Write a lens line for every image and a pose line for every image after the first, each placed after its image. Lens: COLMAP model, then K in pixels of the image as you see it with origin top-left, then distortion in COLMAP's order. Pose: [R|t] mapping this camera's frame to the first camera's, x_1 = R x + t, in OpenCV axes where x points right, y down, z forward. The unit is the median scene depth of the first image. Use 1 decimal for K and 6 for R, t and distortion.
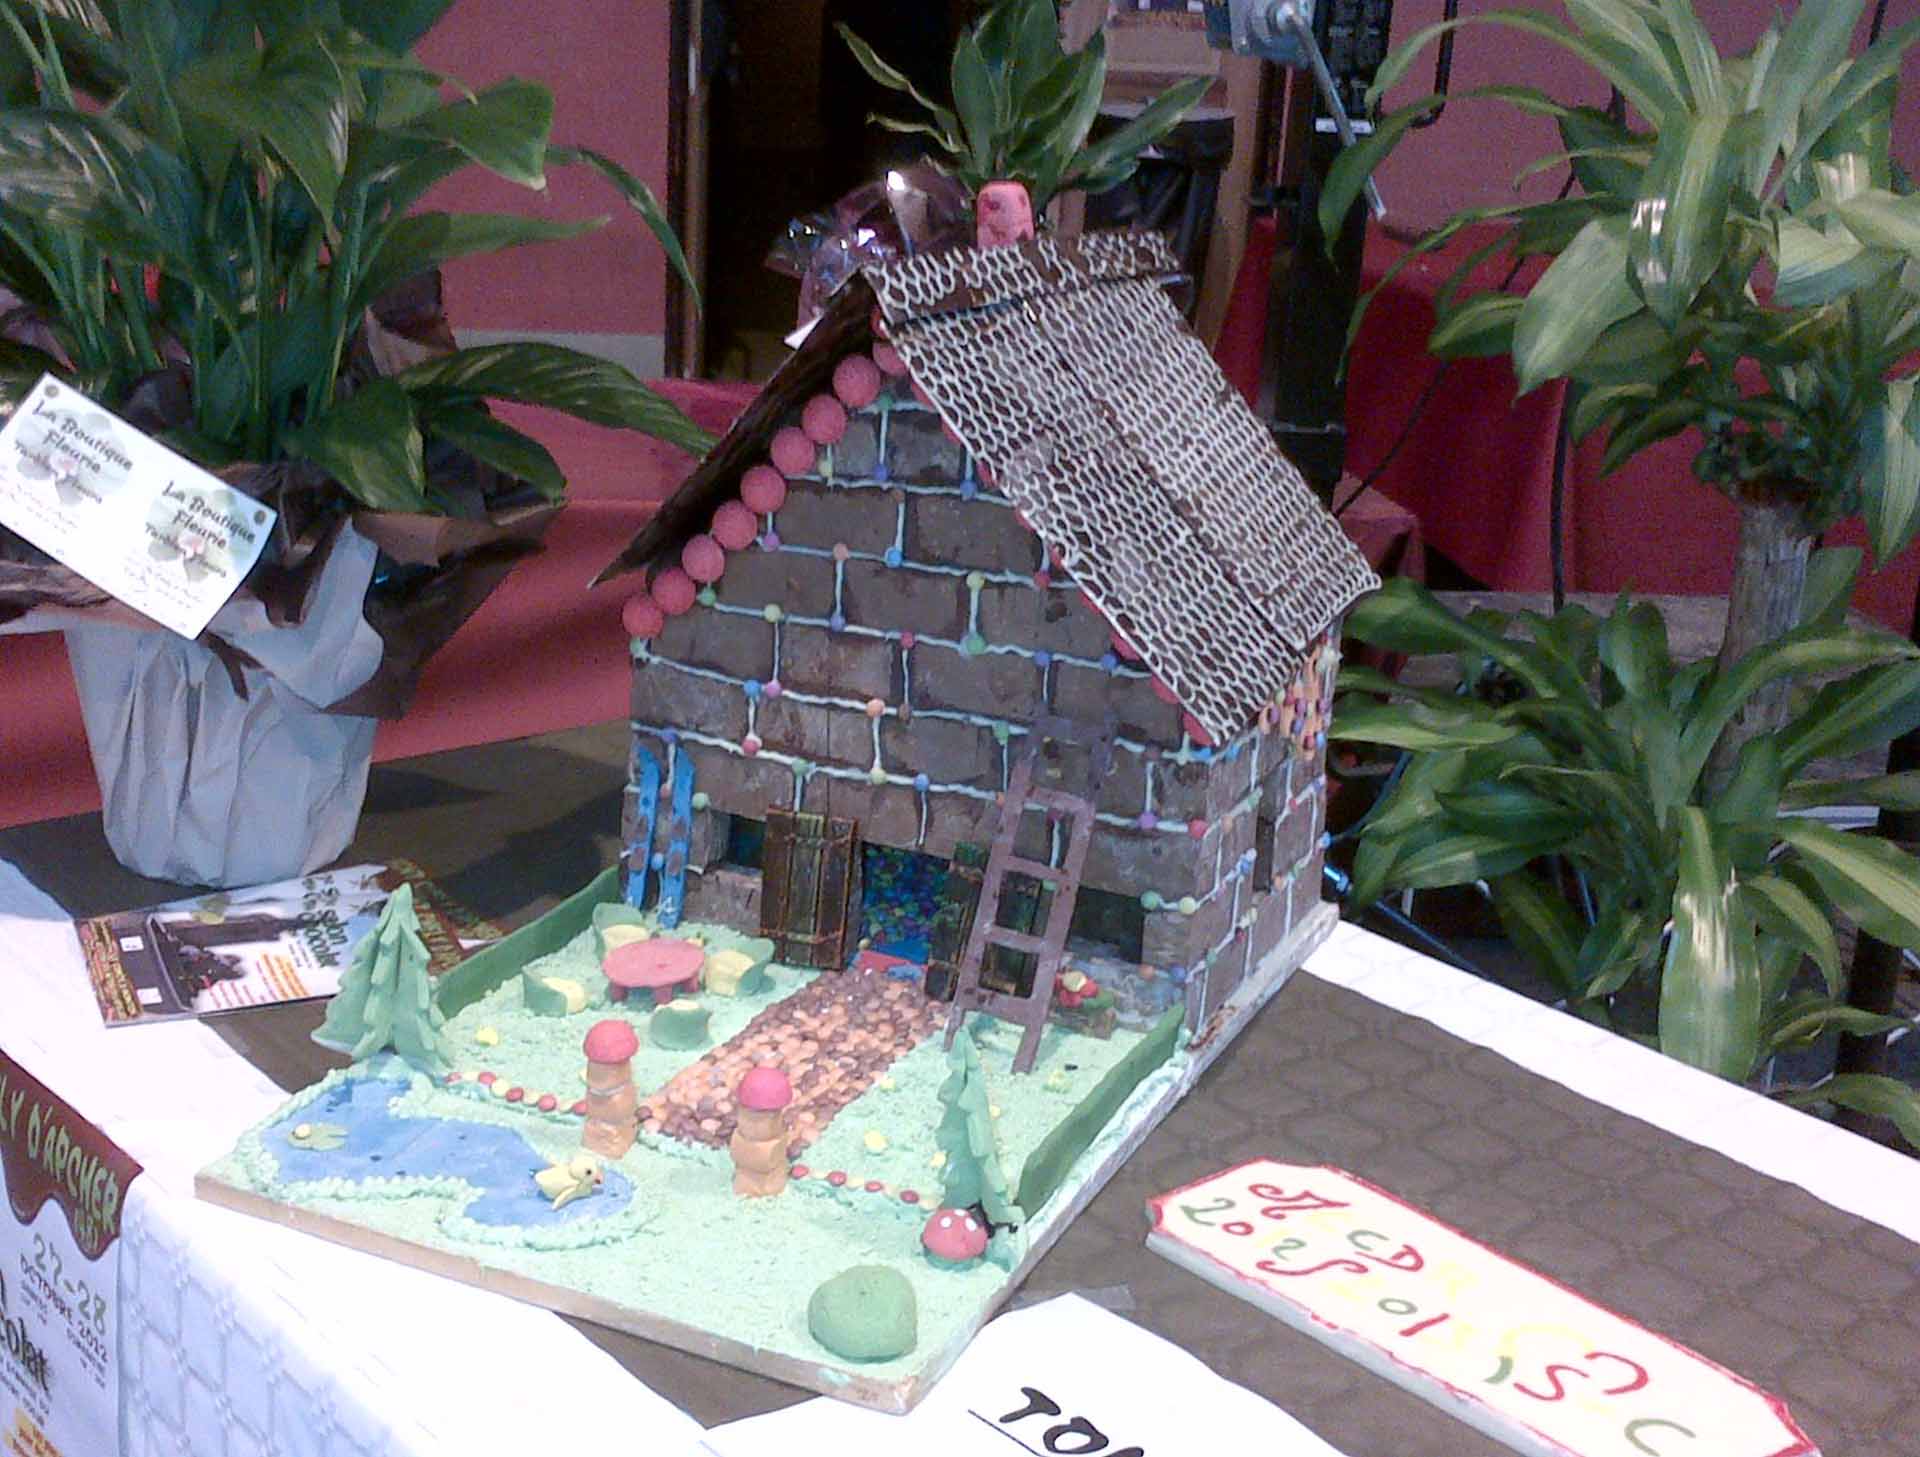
lens RADIAL K [[2554.3, 0, 919.2], [0, 2554.3, 728.4], [0, 0, 1]] dist [0.083437, -0.304540]
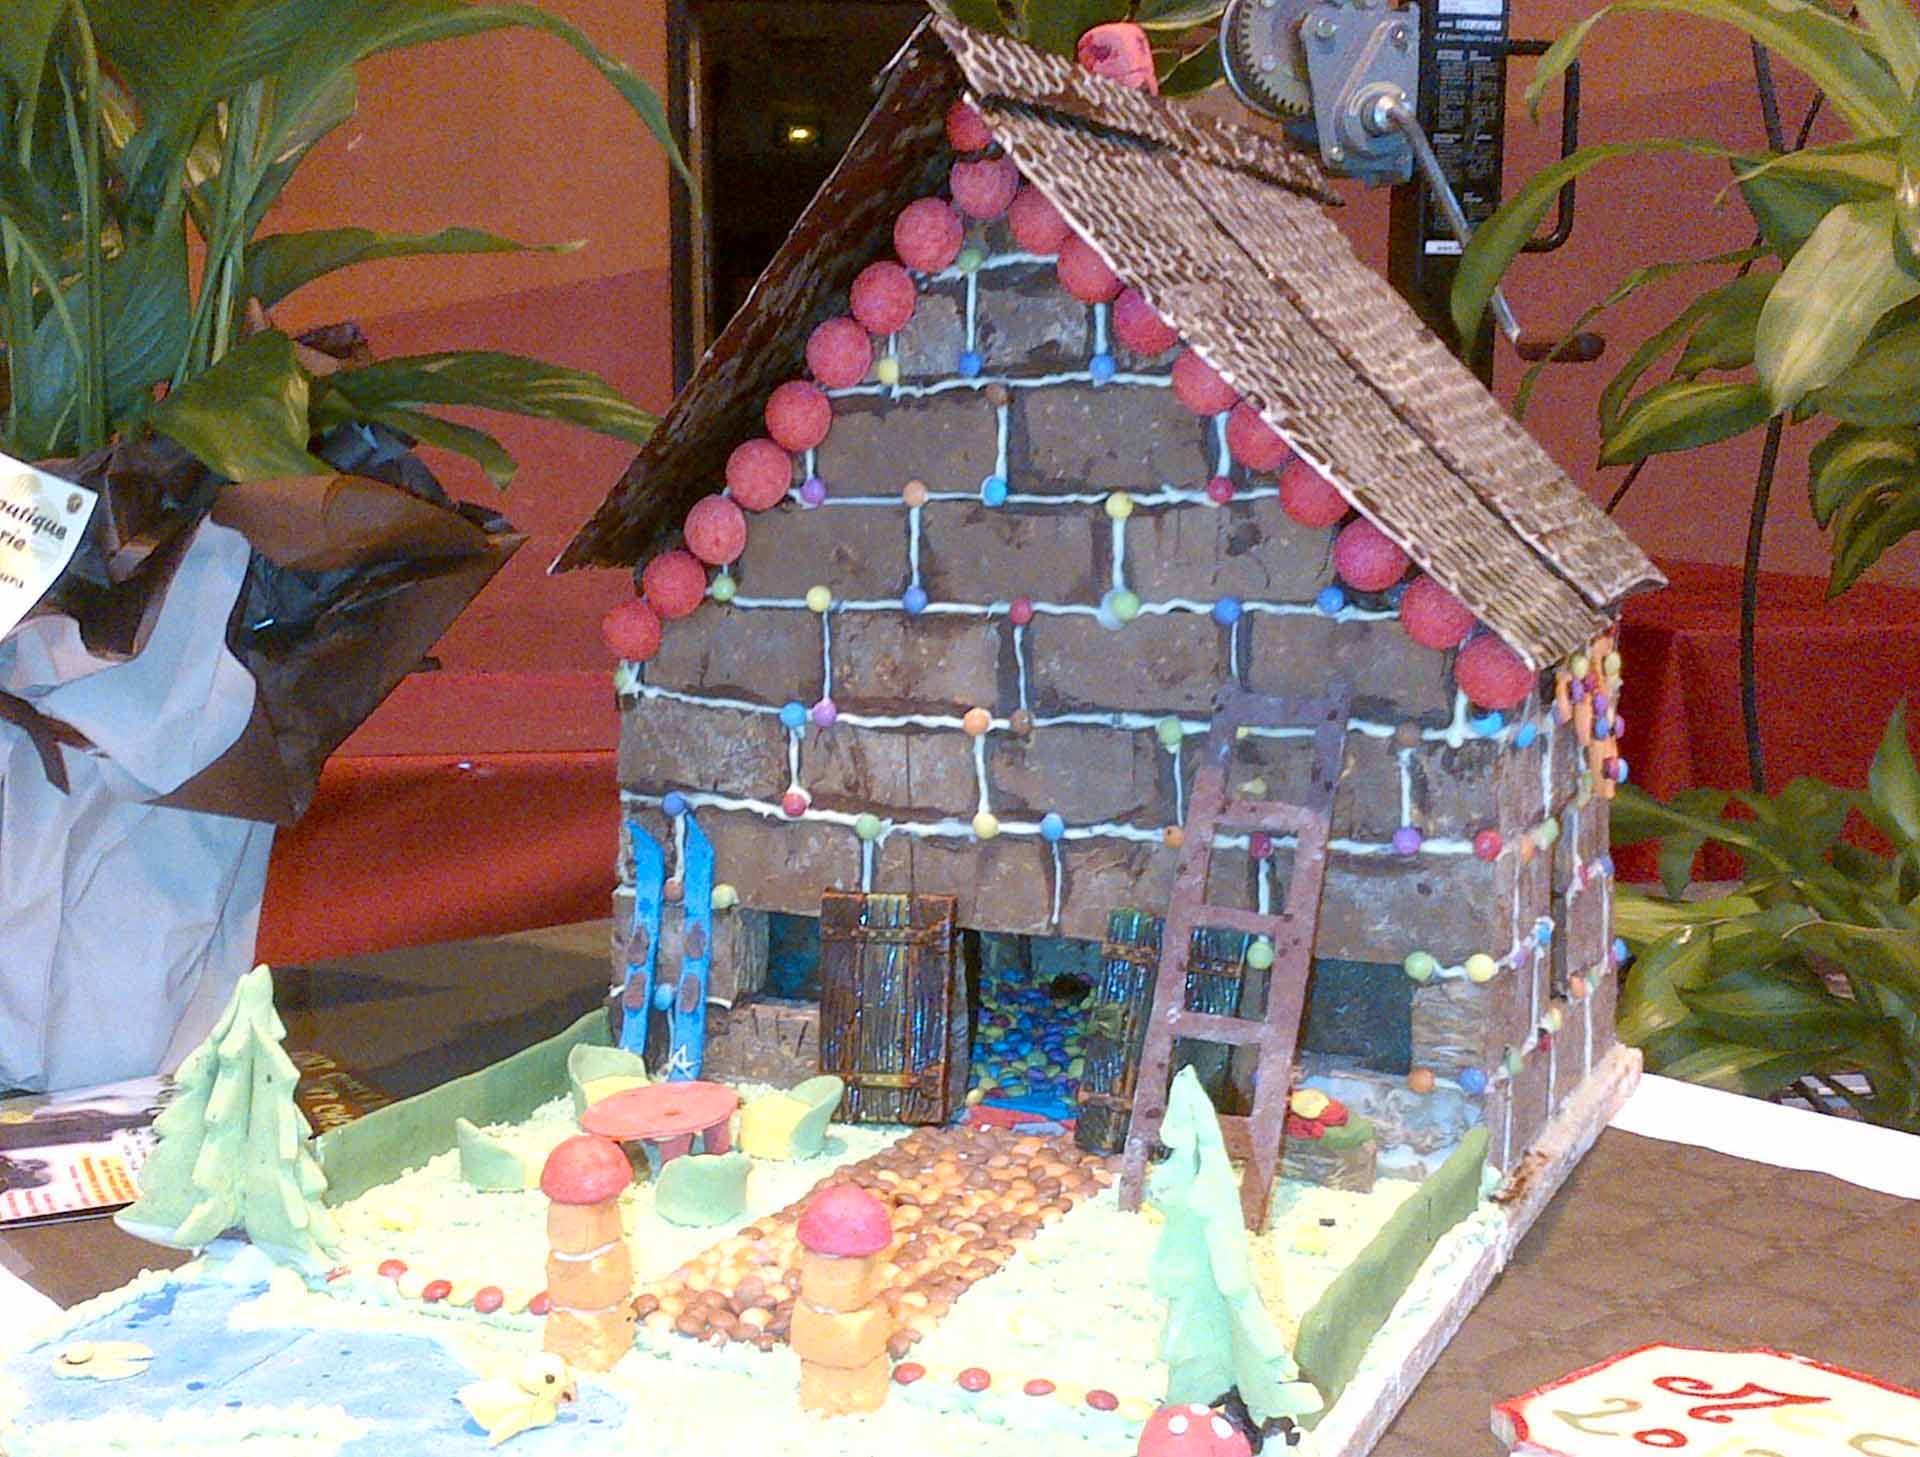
lens RADIAL K [[2554.3, 0, 919.2], [0, 2554.3, 728.4], [0, 0, 1]] dist [0.083437, -0.304540]
pose [[0.998727, -0.050257, -0.004385, -0.030234], [0.048646, 0.982421, -0.180232, 0.117214], [0.013366, 0.179789, 0.983614, 0.343102]]
